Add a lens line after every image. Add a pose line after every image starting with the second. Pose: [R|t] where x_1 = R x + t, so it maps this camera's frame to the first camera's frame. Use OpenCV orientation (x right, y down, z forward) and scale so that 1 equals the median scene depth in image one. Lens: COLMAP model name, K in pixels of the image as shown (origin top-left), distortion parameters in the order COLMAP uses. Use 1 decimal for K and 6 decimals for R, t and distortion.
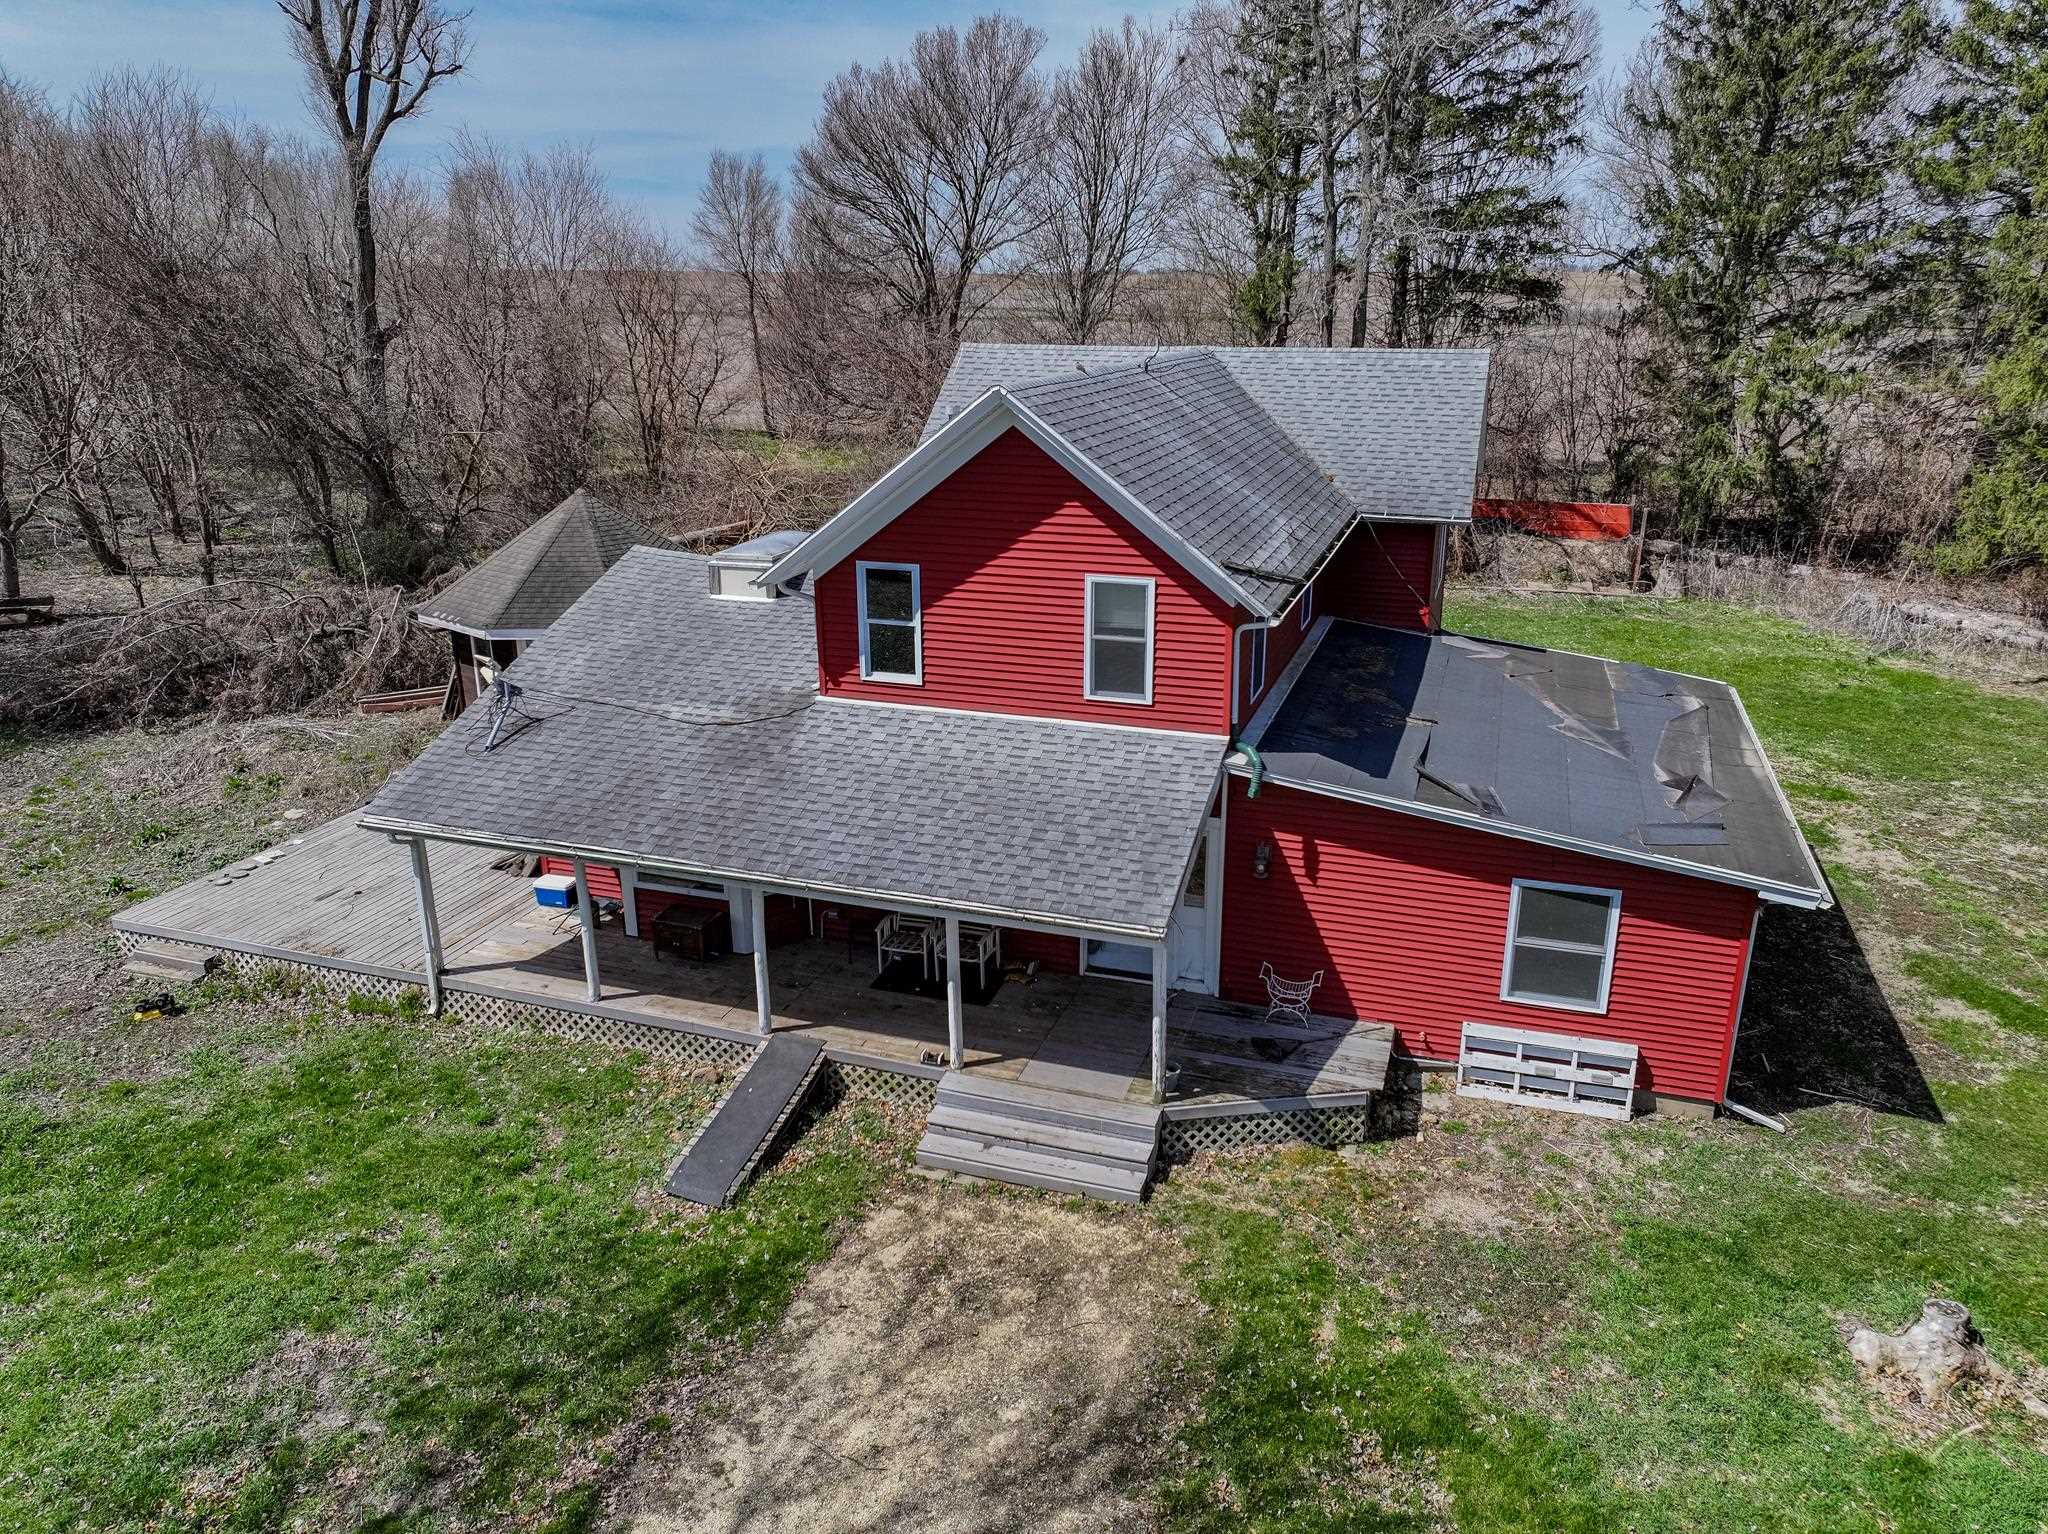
lens RADIAL K [[1453.7, 0, 1024.0], [0, 1453.7, 767.0], [0, 0, 1]] dist [-0.005657, 0.014660]
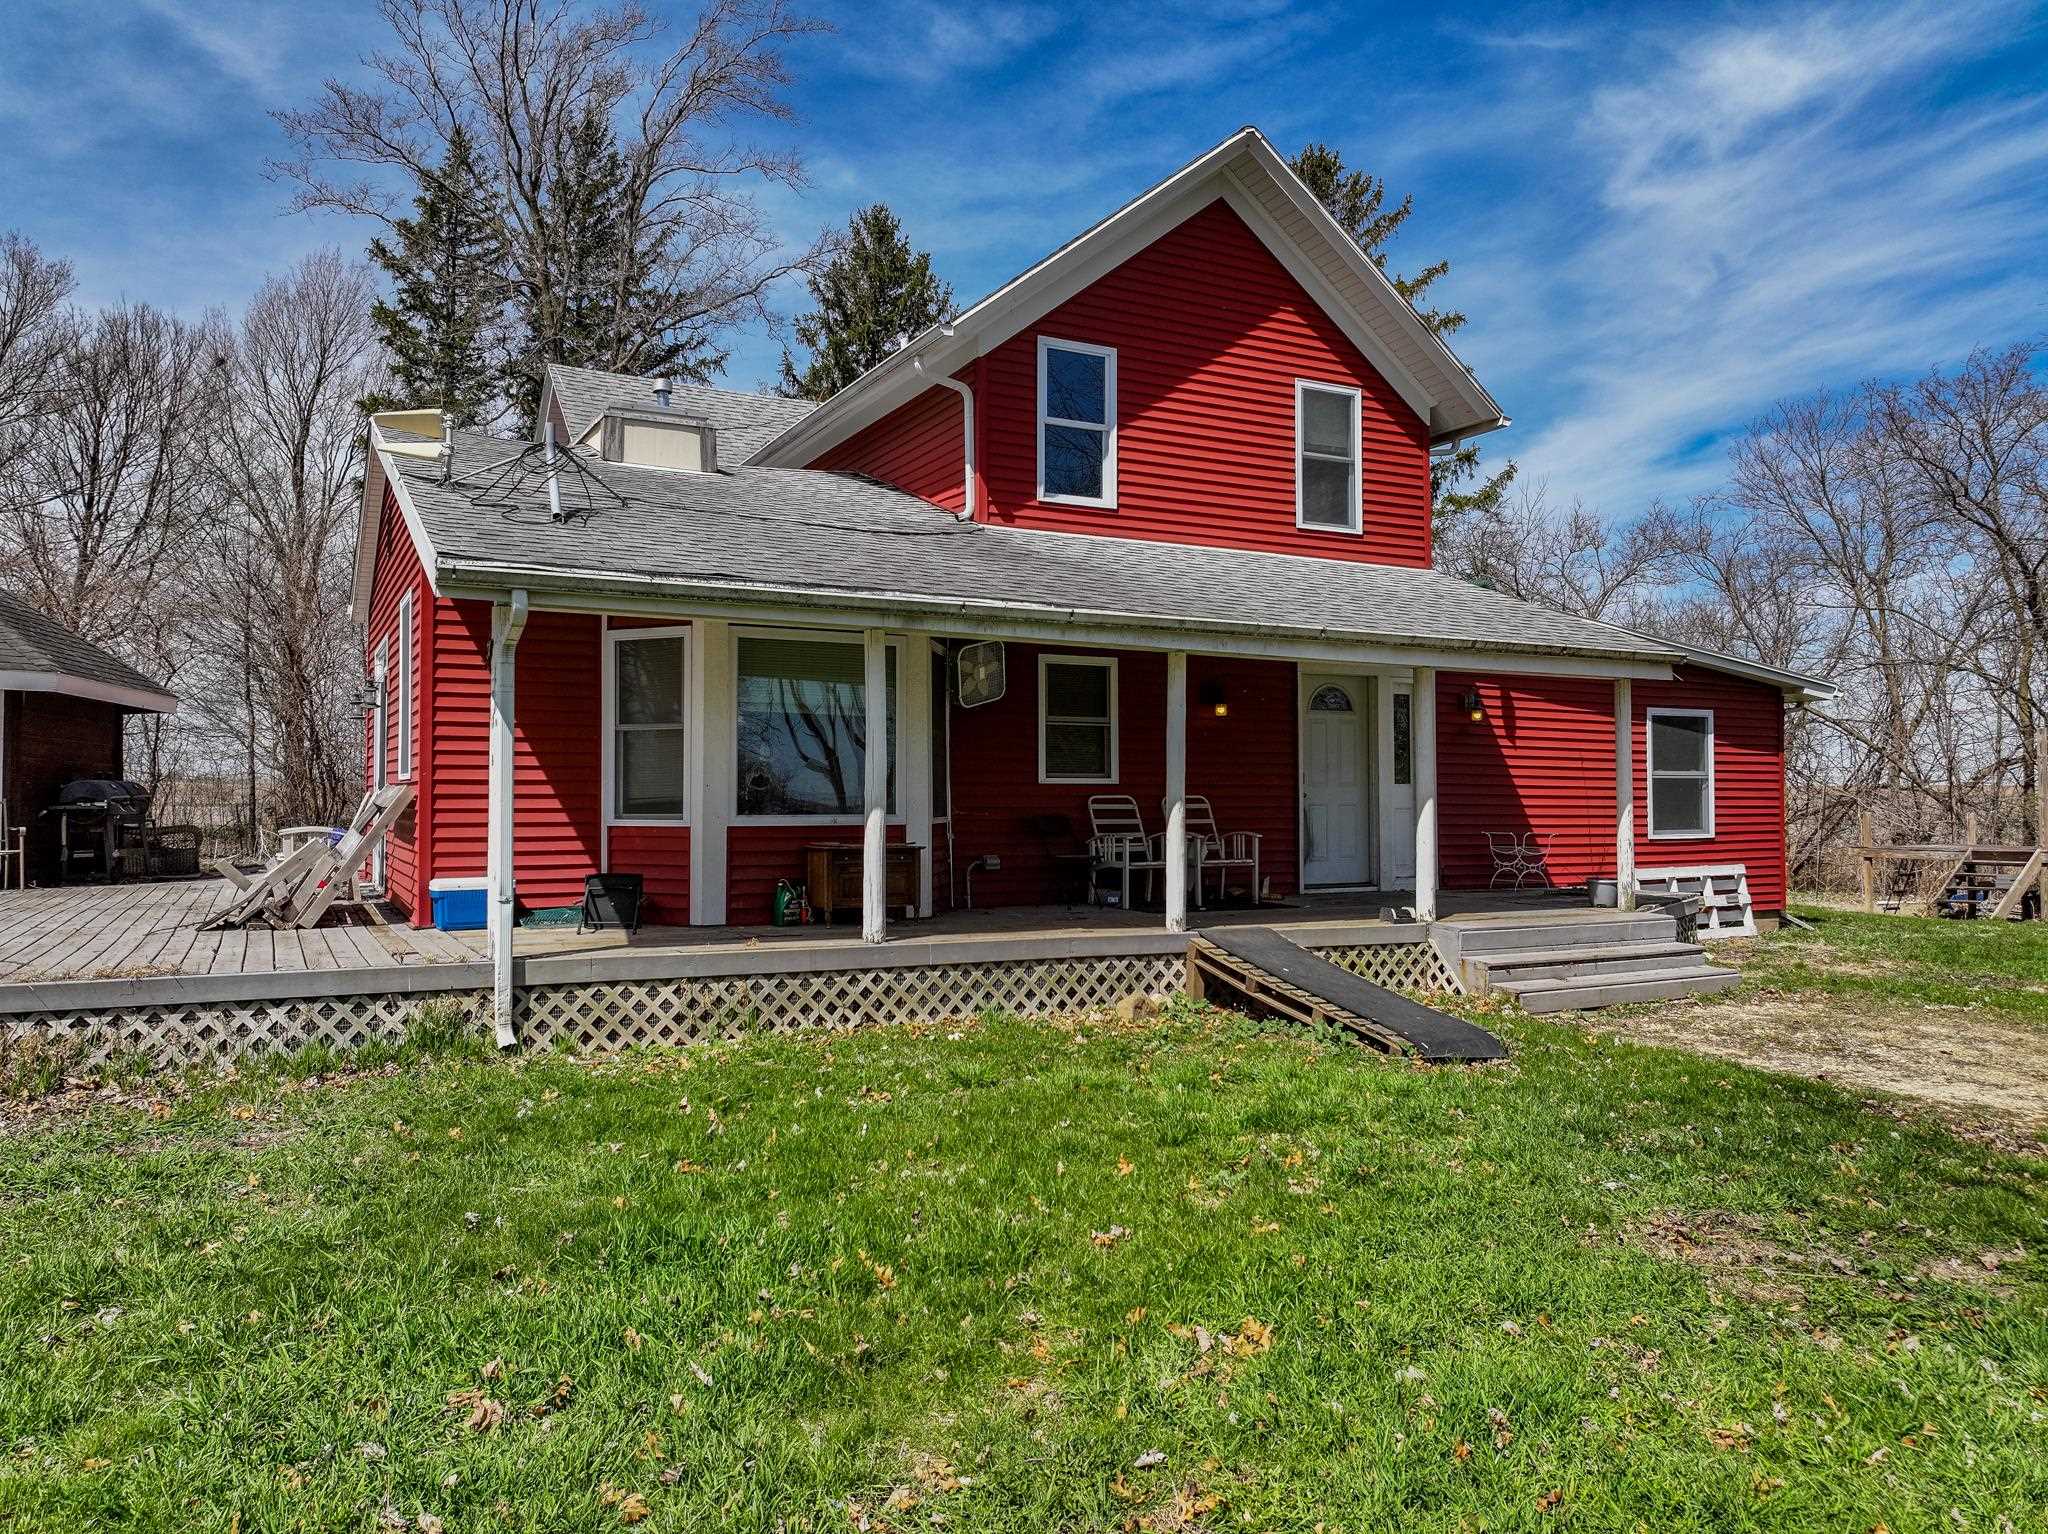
lens RADIAL K [[1453.7, 0, 1024.0], [0, 1453.7, 767.0], [0, 0, 1]] dist [-0.005657, 0.014660]
pose [[0.687516, 0.022566, 0.725819, -0.671776], [0.229985, 0.941298, -0.247114, 0.253621], [-0.688788, 0.336822, 0.641967, 0.620551]]
